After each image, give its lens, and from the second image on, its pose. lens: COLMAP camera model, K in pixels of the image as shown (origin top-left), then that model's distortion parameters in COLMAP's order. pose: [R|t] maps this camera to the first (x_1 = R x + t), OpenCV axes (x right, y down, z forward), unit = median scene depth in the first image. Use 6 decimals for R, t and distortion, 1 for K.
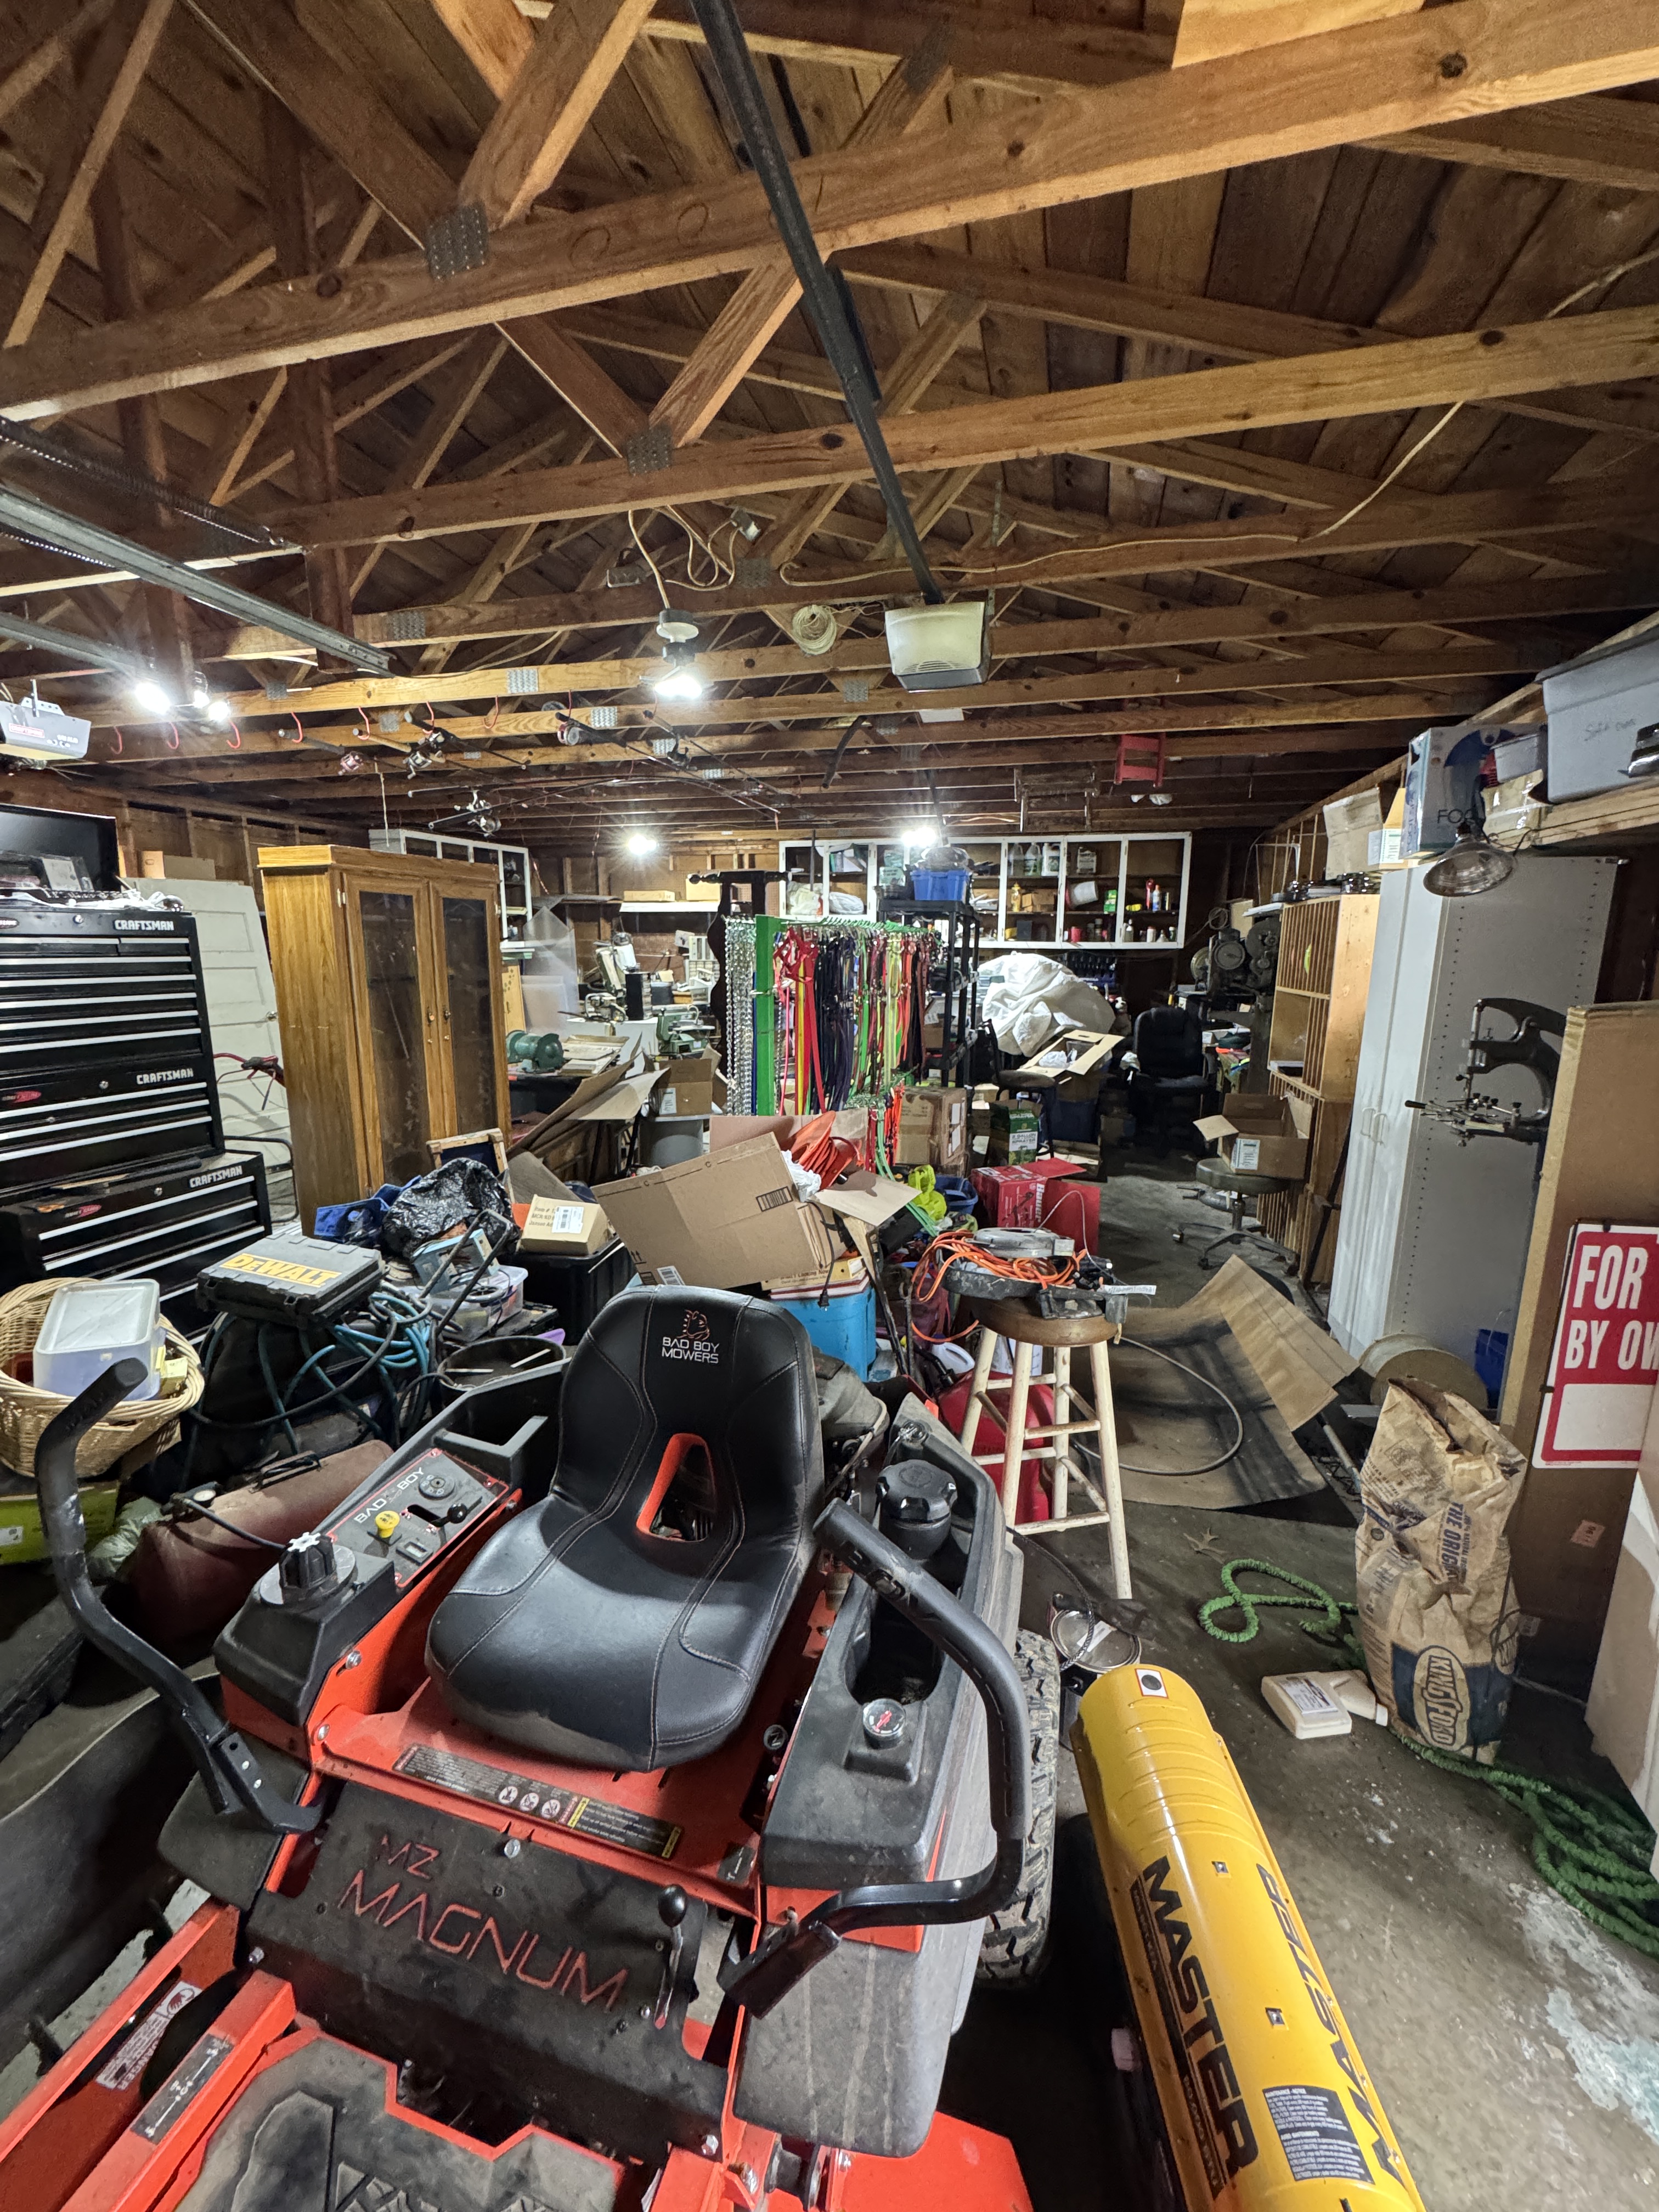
lens RADIAL K [[876.8, 0, 831.4], [0, 876.8, 1107.8], [0, 0, 1]] dist [-0.001743, -0.000163]
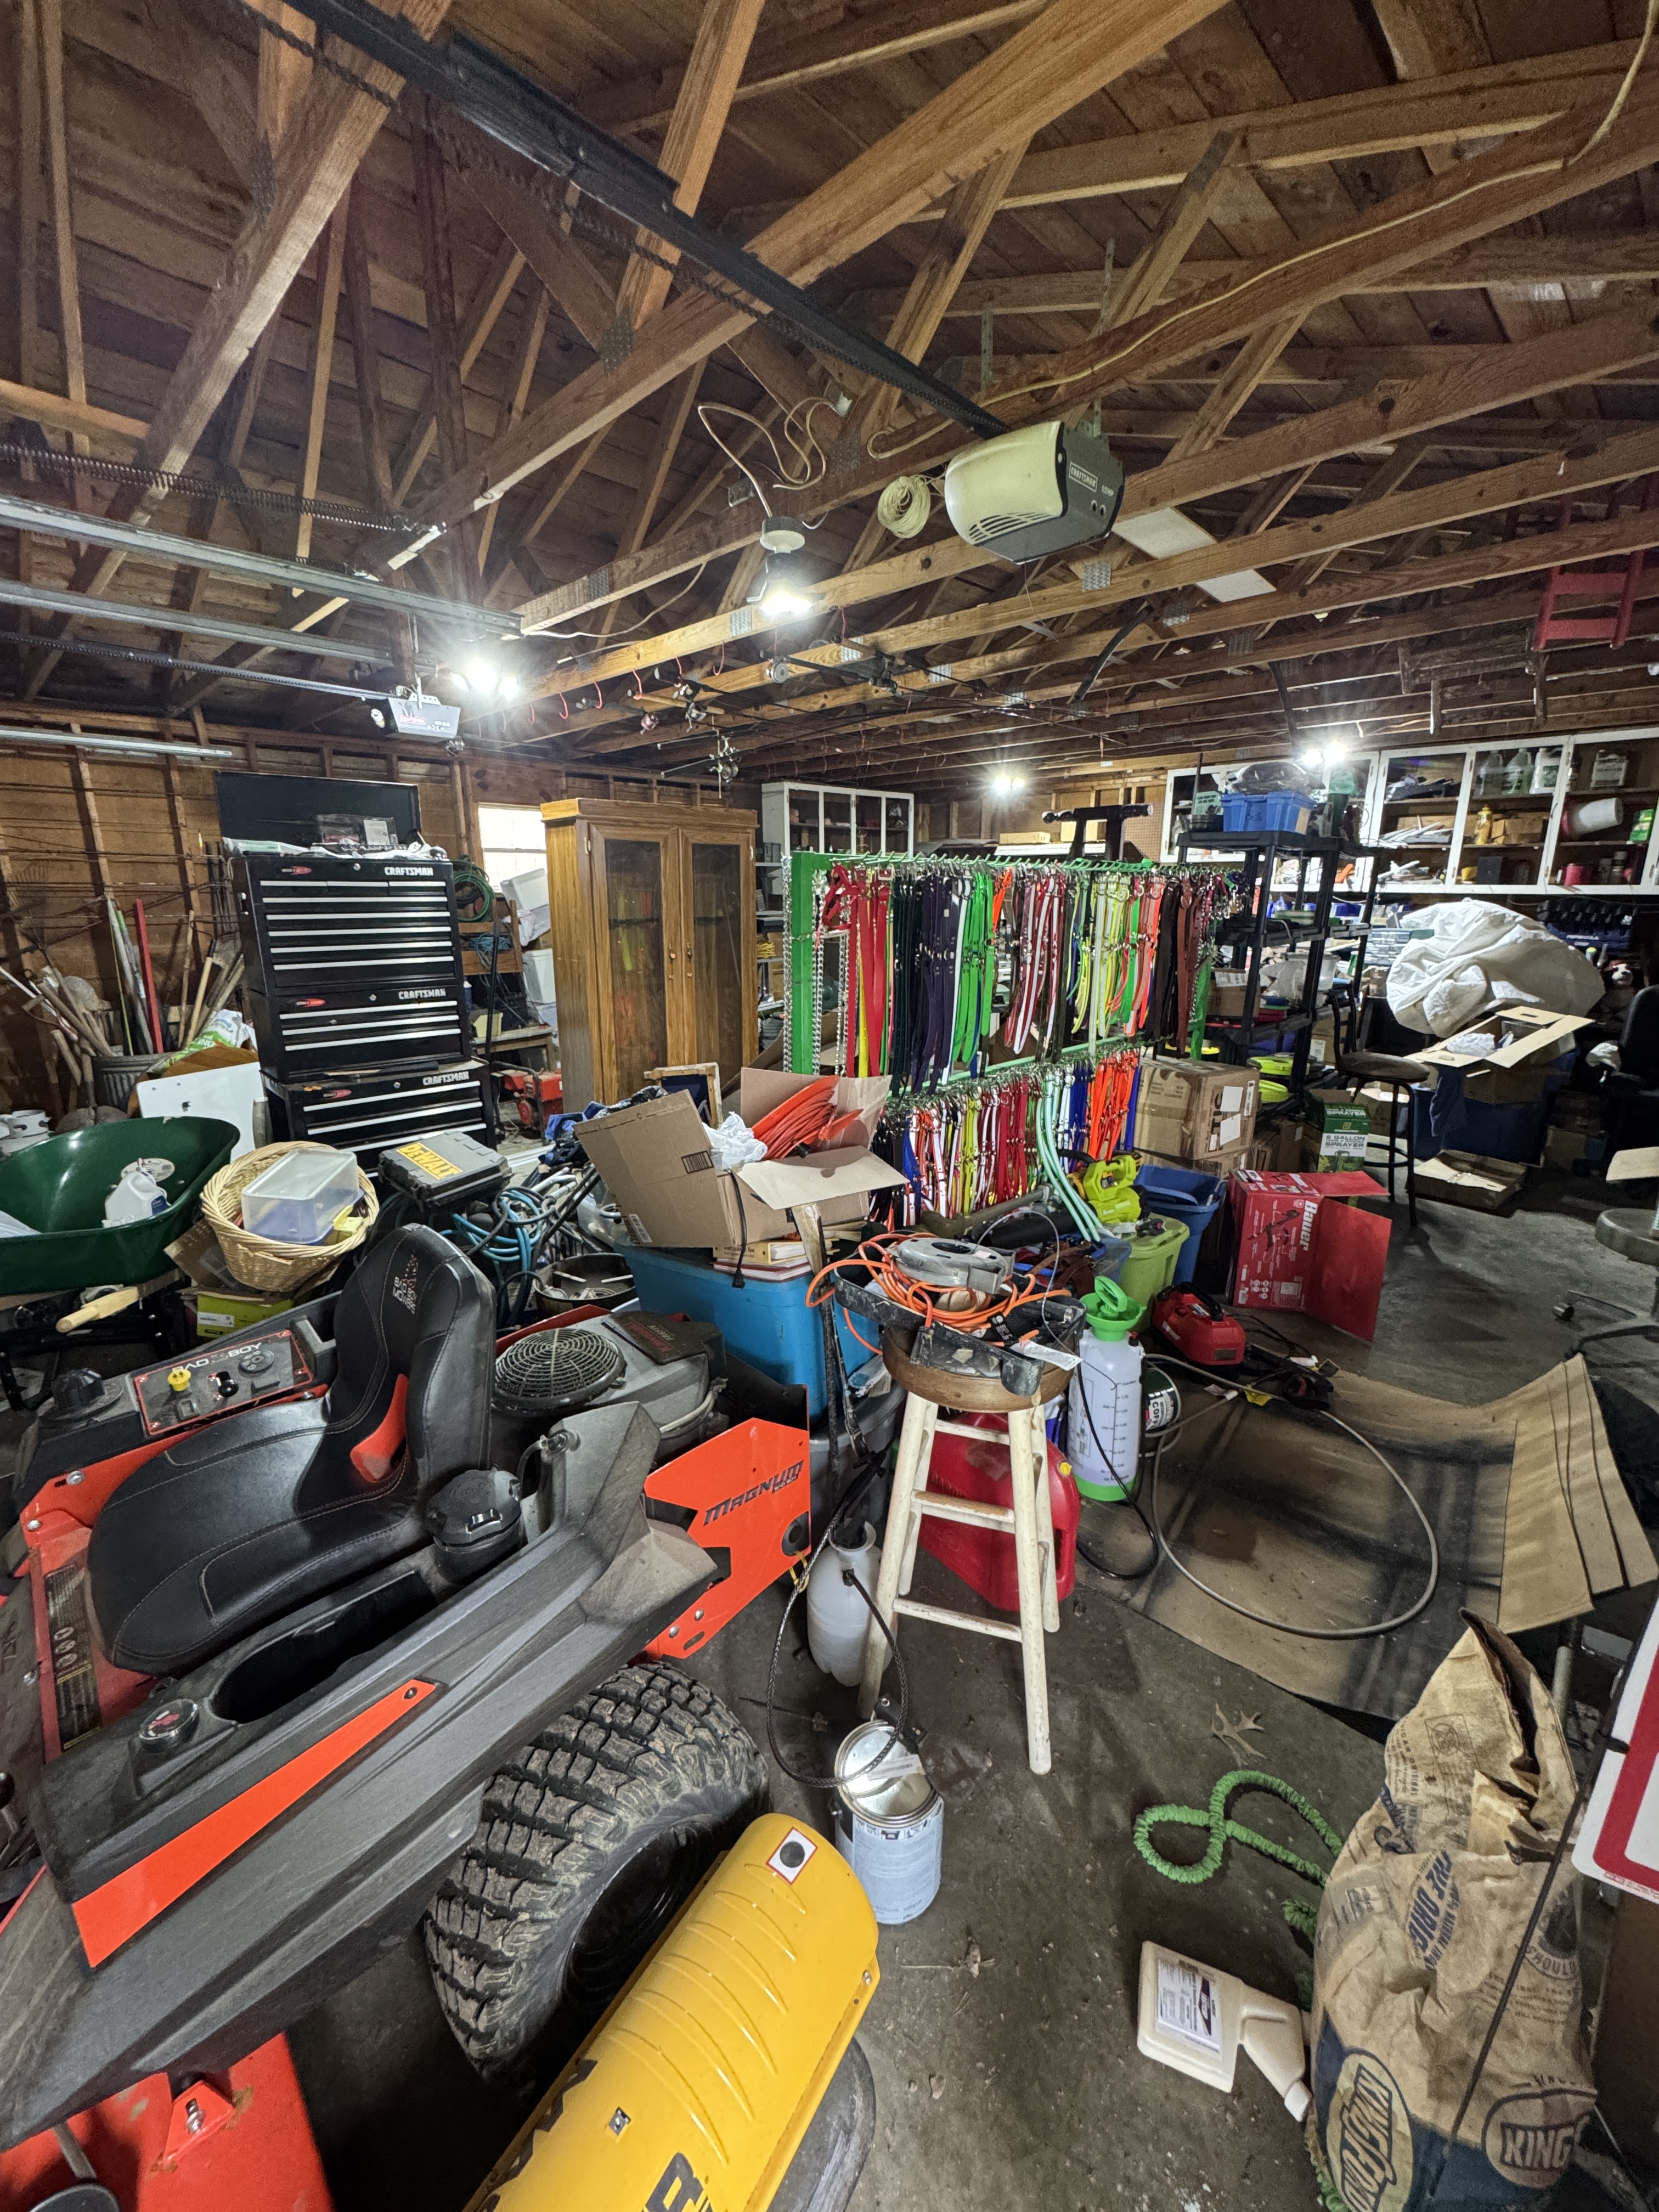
lens RADIAL K [[876.8, 0, 826.0], [0, 876.8, 1107.3], [0, 0, 1]] dist [-0.001743, -0.000163]
pose [[0.865880, 0.119136, -0.485858, 0.162638], [-0.090898, 0.992529, 0.081381, -0.013474], [0.491923, -0.026303, 0.870241, 0.086724]]
